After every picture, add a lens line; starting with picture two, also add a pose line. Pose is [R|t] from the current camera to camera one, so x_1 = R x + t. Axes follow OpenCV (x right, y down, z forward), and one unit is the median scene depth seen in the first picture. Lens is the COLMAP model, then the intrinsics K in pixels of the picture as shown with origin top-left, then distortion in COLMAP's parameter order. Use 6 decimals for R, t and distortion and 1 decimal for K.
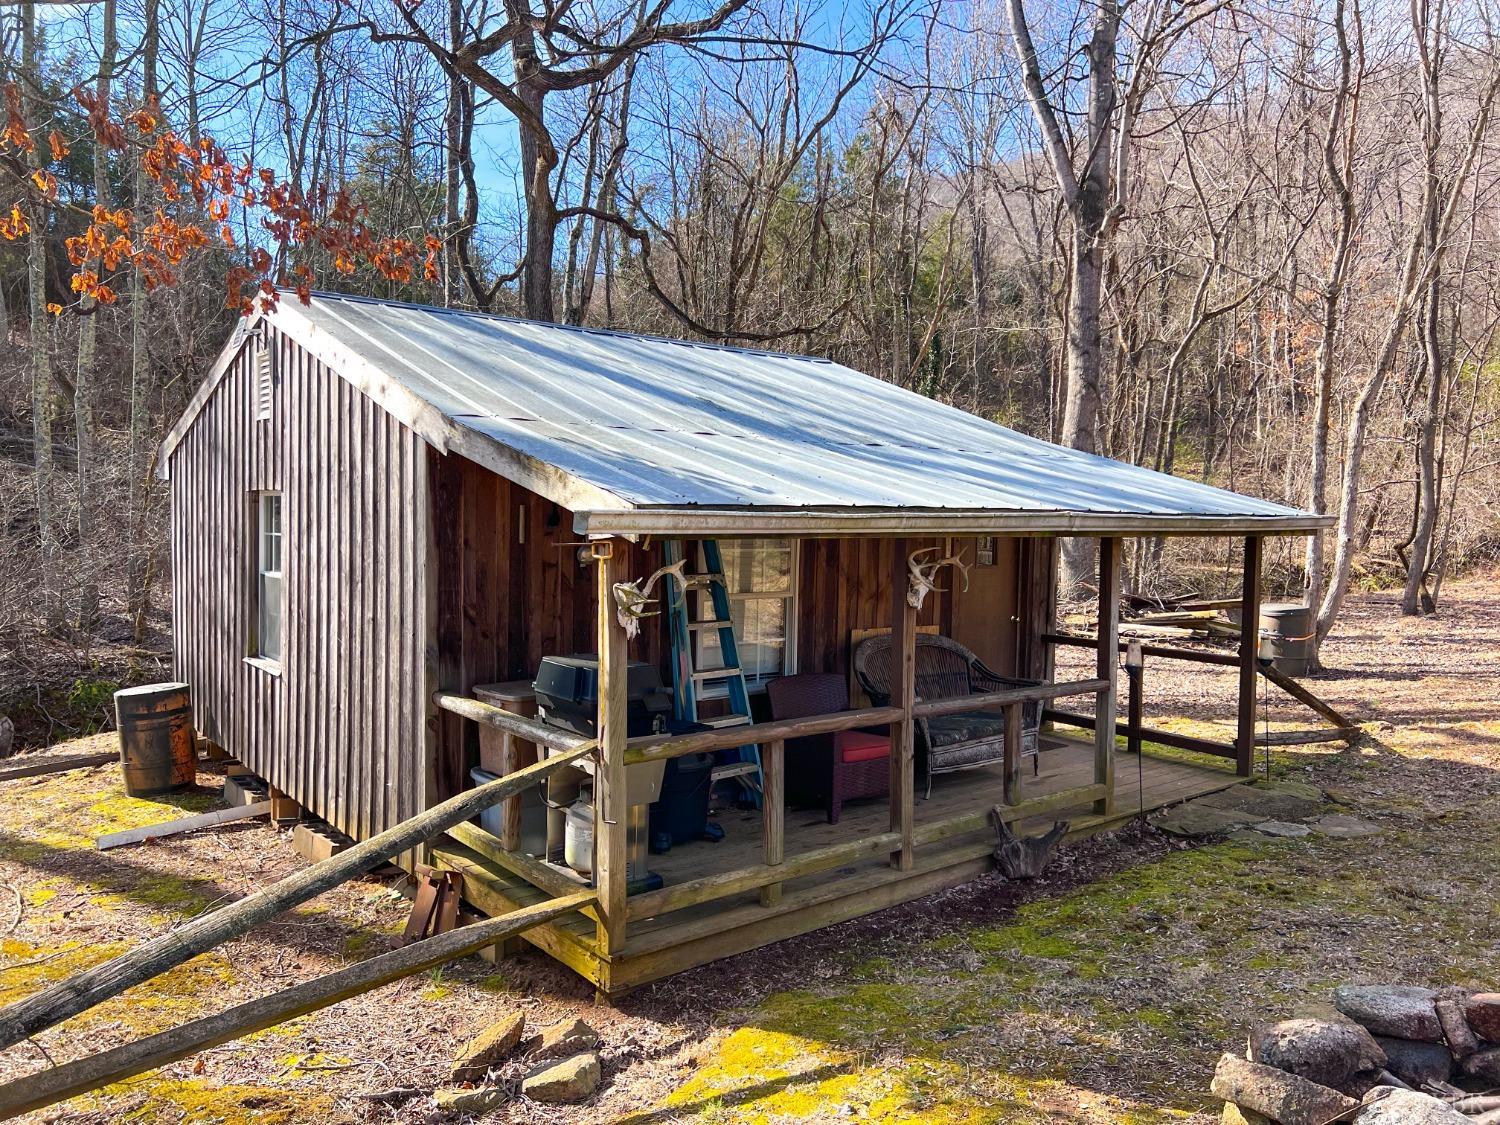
lens RADIAL K [[1134.3, 0, 750.7], [0, 1134.3, 557.4], [0, 0, 1]] dist [0.037918, -0.044904]
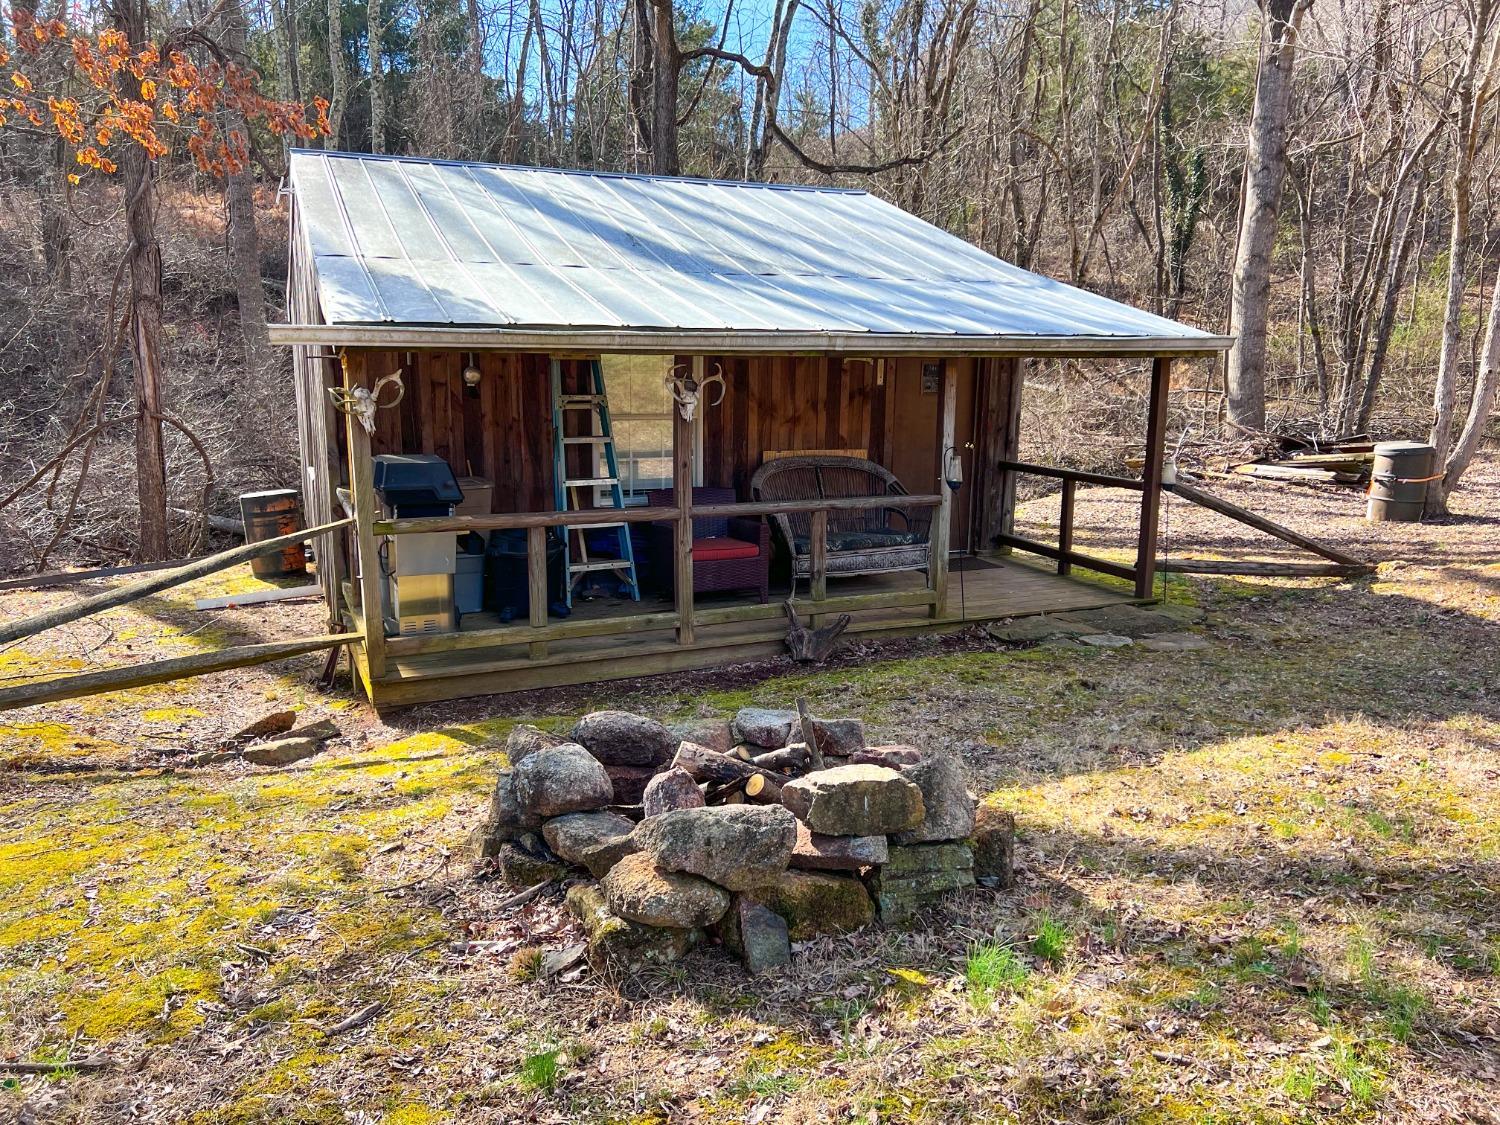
lens RADIAL K [[1134.3, 0, 749.8], [0, 1134.3, 574.5], [0, 0, 1]] dist [0.037918, -0.044904]
pose [[0.965017, 0.041676, -0.258855, 0.359726], [-0.003523, 0.989258, 0.146139, 0.022516], [0.262165, -0.140115, 0.954797, -0.066030]]
